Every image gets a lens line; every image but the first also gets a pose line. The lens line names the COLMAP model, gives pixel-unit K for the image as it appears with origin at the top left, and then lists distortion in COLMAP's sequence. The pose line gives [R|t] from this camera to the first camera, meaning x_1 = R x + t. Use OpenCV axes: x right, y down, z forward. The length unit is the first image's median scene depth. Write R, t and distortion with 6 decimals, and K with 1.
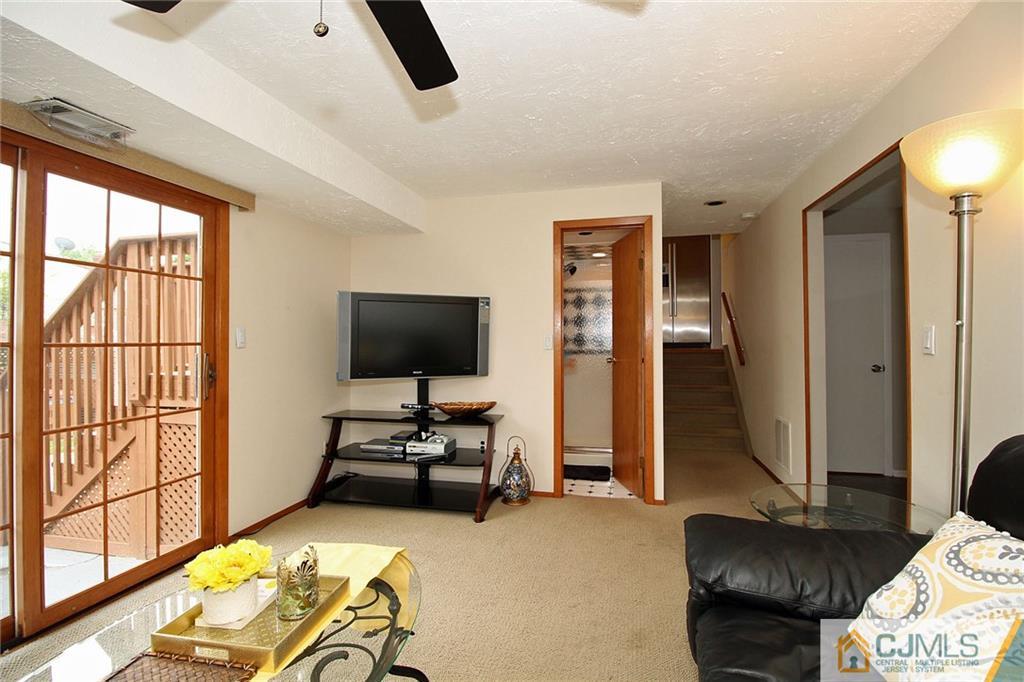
lens RADIAL K [[476.5, 0, 513.8], [0, 476.5, 332.0], [0, 0, 1]] dist [0.003246, -0.013926]
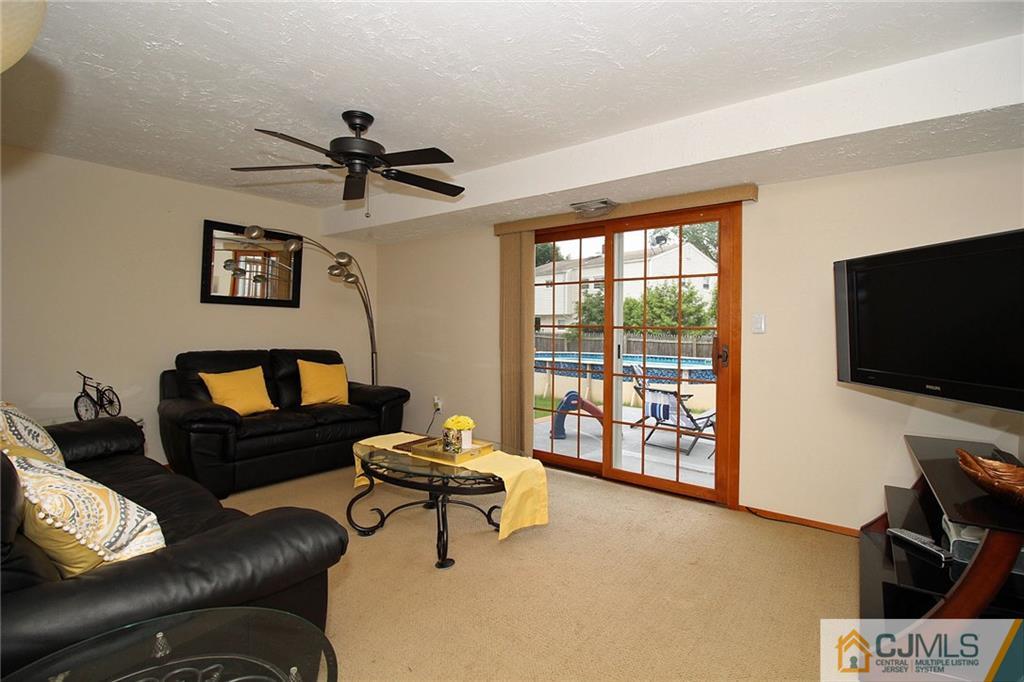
lens RADIAL K [[476.5, 0, 513.8], [0, 476.5, 332.0], [0, 0, 1]] dist [0.003246, -0.013926]
pose [[-0.396737, 0.005874, -0.917913, 0.616899], [0.003173, 0.999982, 0.005027, 0.024166], [0.917927, -0.000918, -0.396749, 0.955483]]
